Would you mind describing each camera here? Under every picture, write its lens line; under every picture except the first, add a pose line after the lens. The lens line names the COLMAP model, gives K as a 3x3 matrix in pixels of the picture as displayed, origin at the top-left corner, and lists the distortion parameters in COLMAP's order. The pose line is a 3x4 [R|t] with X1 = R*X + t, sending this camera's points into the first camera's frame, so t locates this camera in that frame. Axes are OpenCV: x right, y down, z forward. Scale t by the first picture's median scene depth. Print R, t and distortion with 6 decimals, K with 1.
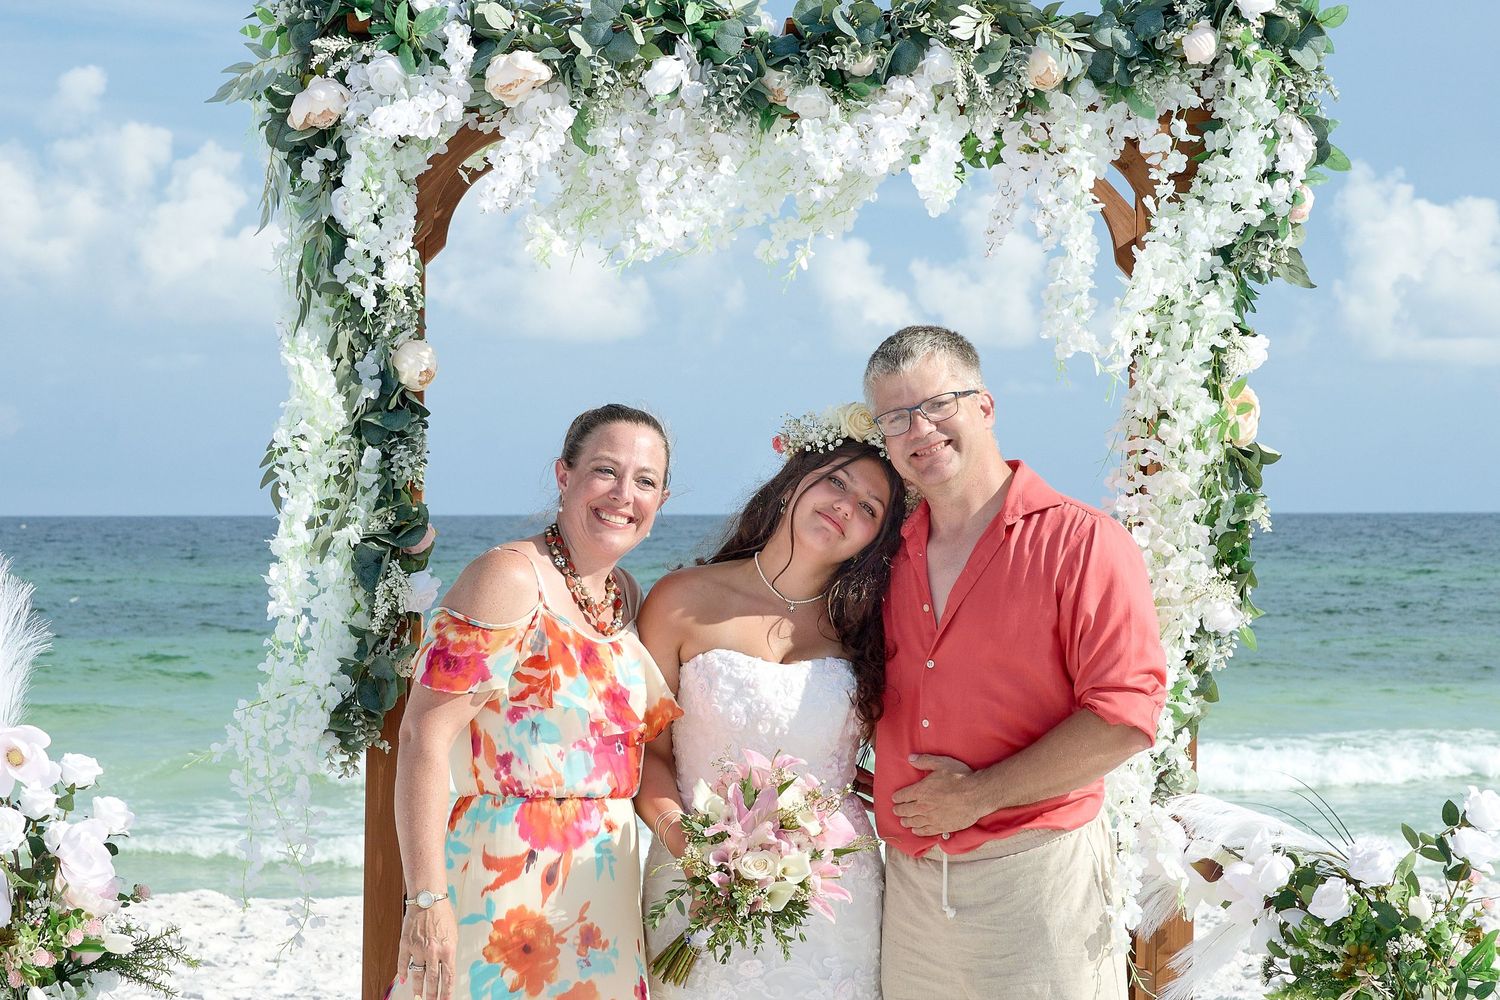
lens RADIAL K [[4306.3, 0, 750.0], [0, 4306.3, 500.0], [0, 0, 1]] dist [0.067616, 0.242891]
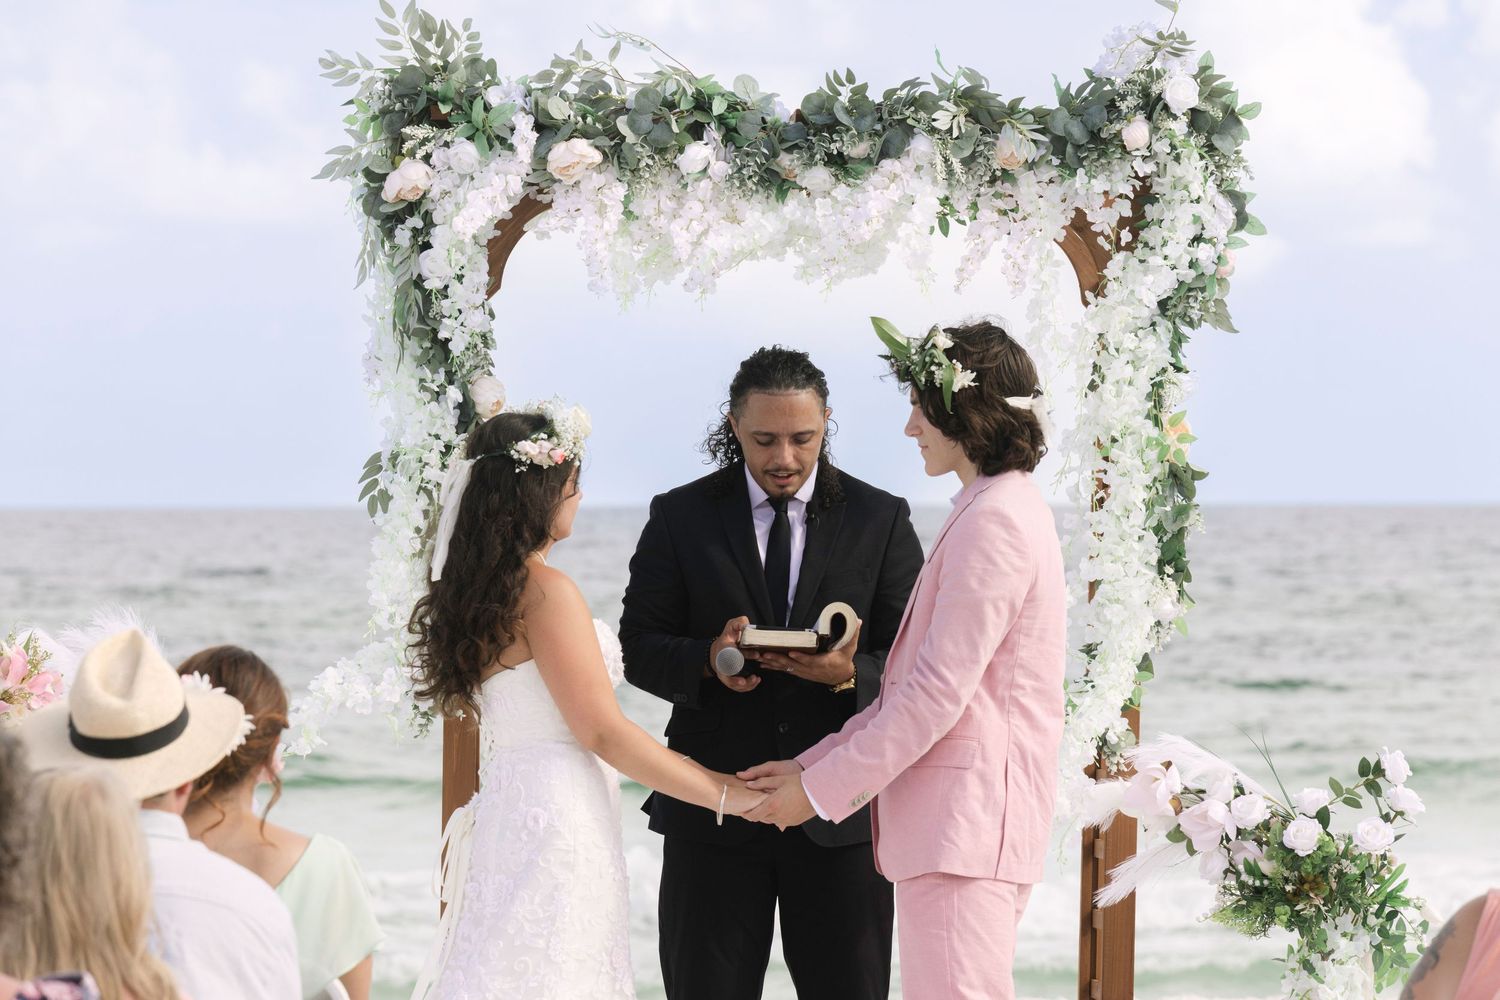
lens RADIAL K [[9082.5, 0, 750.0], [0, 9082.5, 500.0], [0, 0, 1]] dist [-1.816413, 252.581766]
pose [[0.999993, 0.000080, 0.003790, -0.014040], [-0.000053, 0.999974, -0.007237, 0.015674], [-0.003790, 0.007237, 0.999967, -1.532426]]
